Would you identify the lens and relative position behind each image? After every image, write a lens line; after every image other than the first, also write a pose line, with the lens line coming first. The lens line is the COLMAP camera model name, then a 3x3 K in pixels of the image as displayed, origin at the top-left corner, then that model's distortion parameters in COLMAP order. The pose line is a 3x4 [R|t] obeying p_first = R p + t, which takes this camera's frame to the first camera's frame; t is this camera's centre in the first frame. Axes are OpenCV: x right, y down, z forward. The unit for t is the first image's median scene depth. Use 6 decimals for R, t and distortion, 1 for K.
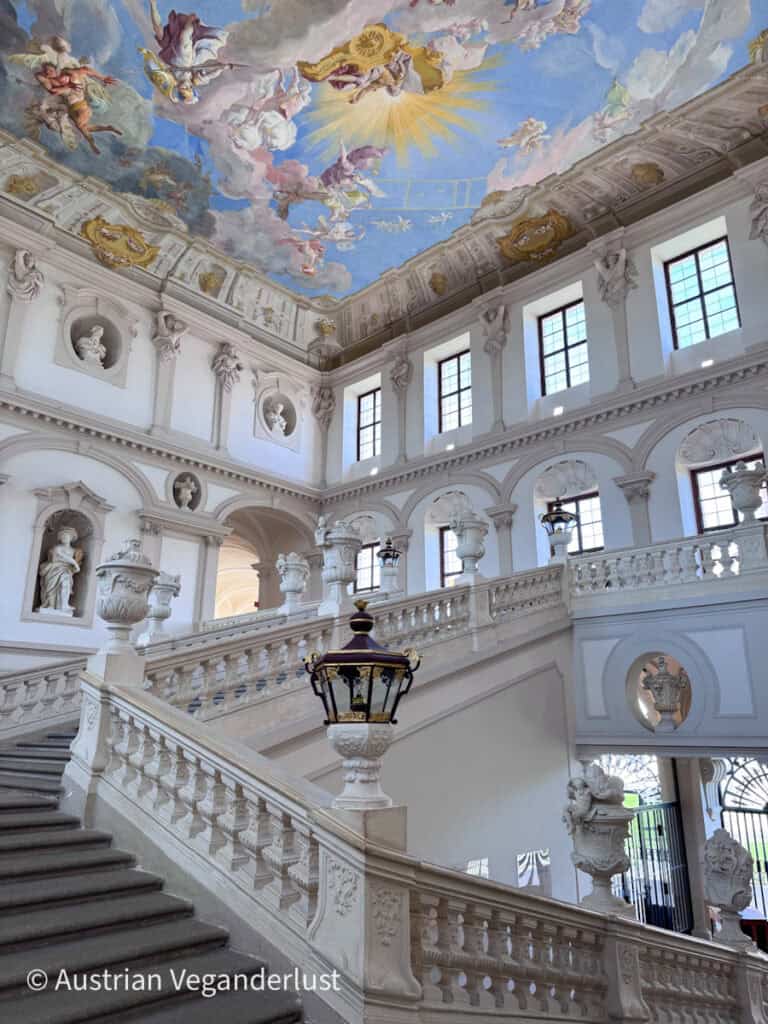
lens RADIAL K [[732.3, 0, 384.0], [0, 732.3, 512.0], [0, 0, 1]] dist [-0.000641, -0.000923]
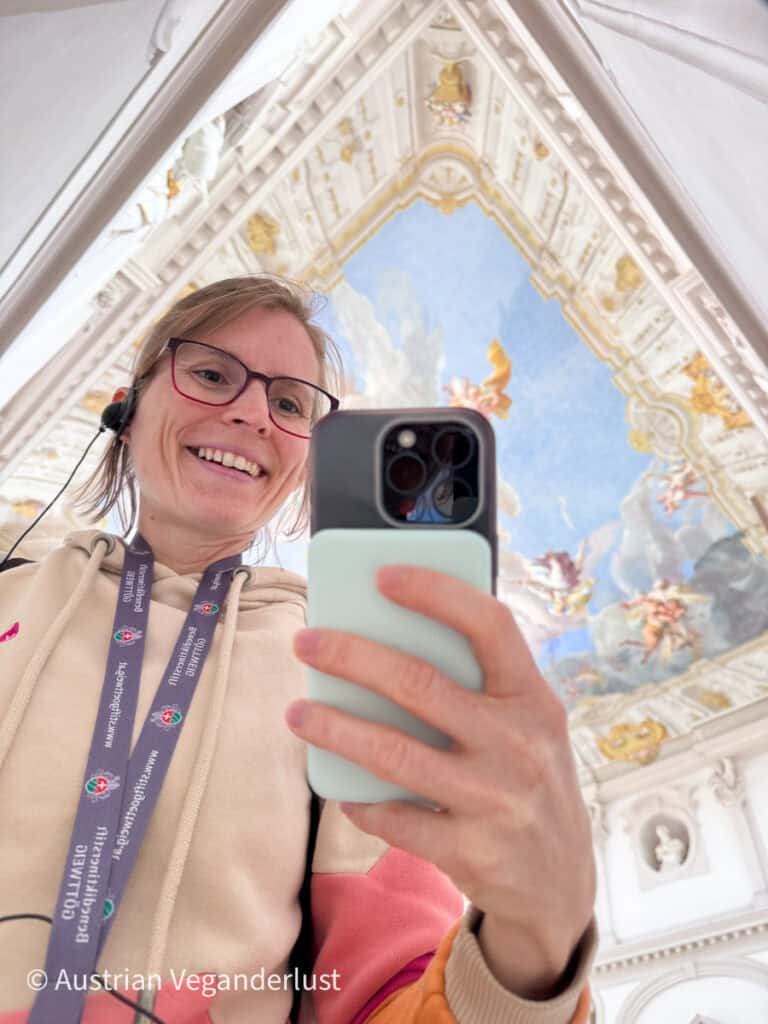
lens RADIAL K [[732.3, 0, 384.0], [0, 732.3, 512.0], [0, 0, 1]] dist [-0.000641, -0.000923]
pose [[-0.003159, -0.796279, -0.604921, 0.571241], [0.227179, 0.588535, -0.775897, 0.188711], [0.973848, -0.139876, 0.179038, 0.501710]]
